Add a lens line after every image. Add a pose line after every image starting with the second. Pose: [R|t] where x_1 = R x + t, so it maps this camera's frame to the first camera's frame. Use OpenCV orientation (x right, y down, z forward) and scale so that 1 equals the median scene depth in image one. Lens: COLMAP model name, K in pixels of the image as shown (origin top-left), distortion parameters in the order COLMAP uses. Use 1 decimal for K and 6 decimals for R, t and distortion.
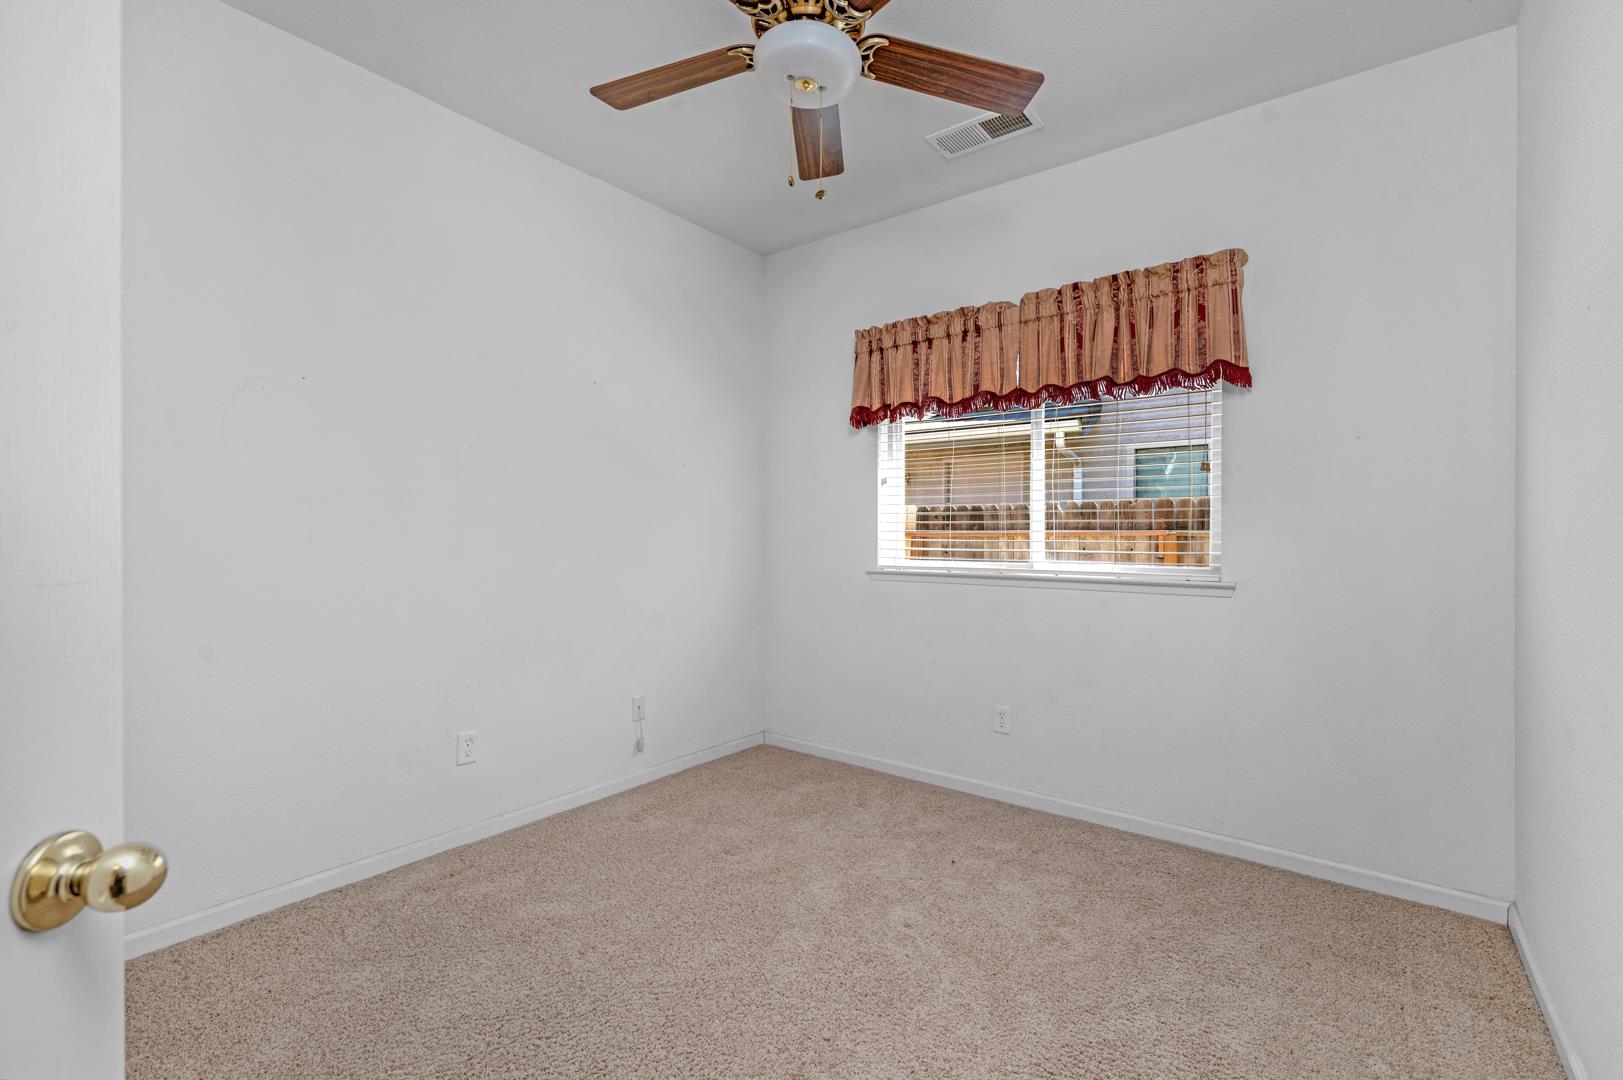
lens RADIAL K [[709.6, 0, 809.7], [0, 709.6, 537.8], [0, 0, 1]] dist [0.000207, -0.000001]
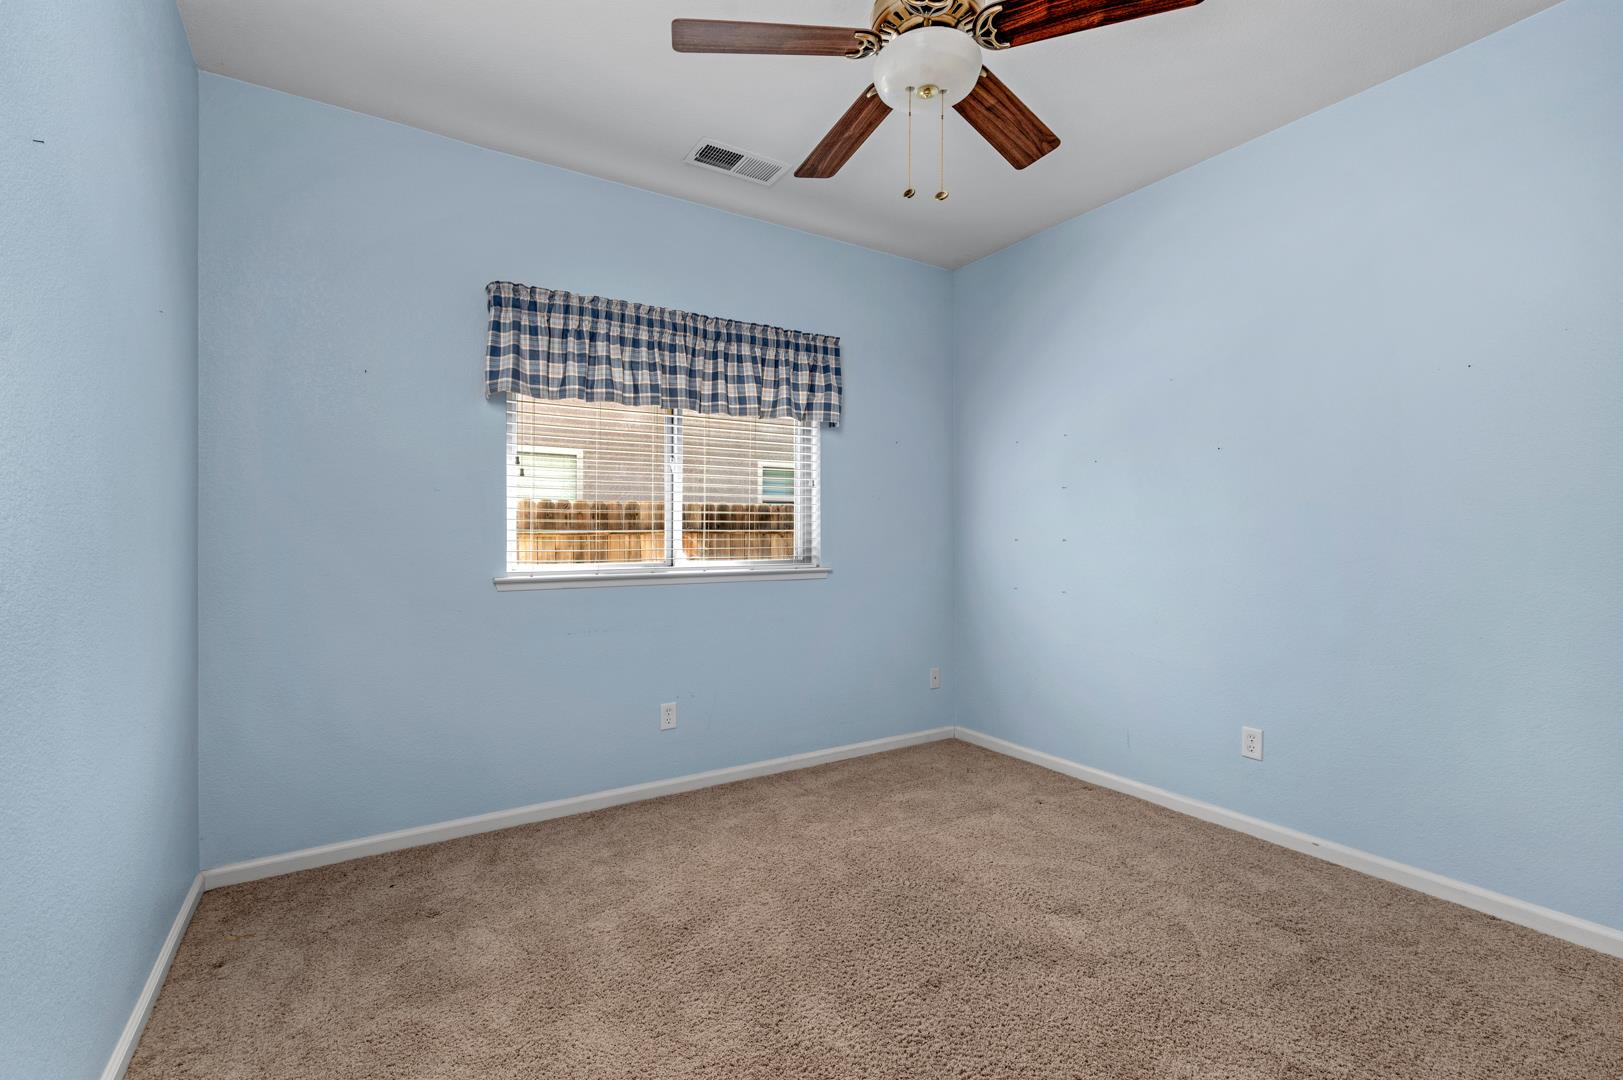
lens RADIAL K [[709.6, 0, 808.8], [0, 709.6, 535.7], [0, 0, 1]] dist [0.000207, -0.000001]
pose [[0.368551, -0.001984, 0.929606, -0.575496], [0.007049, 0.999975, -0.000660, 0.000373], [-0.929581, 0.006797, 0.368555, 0.419029]]
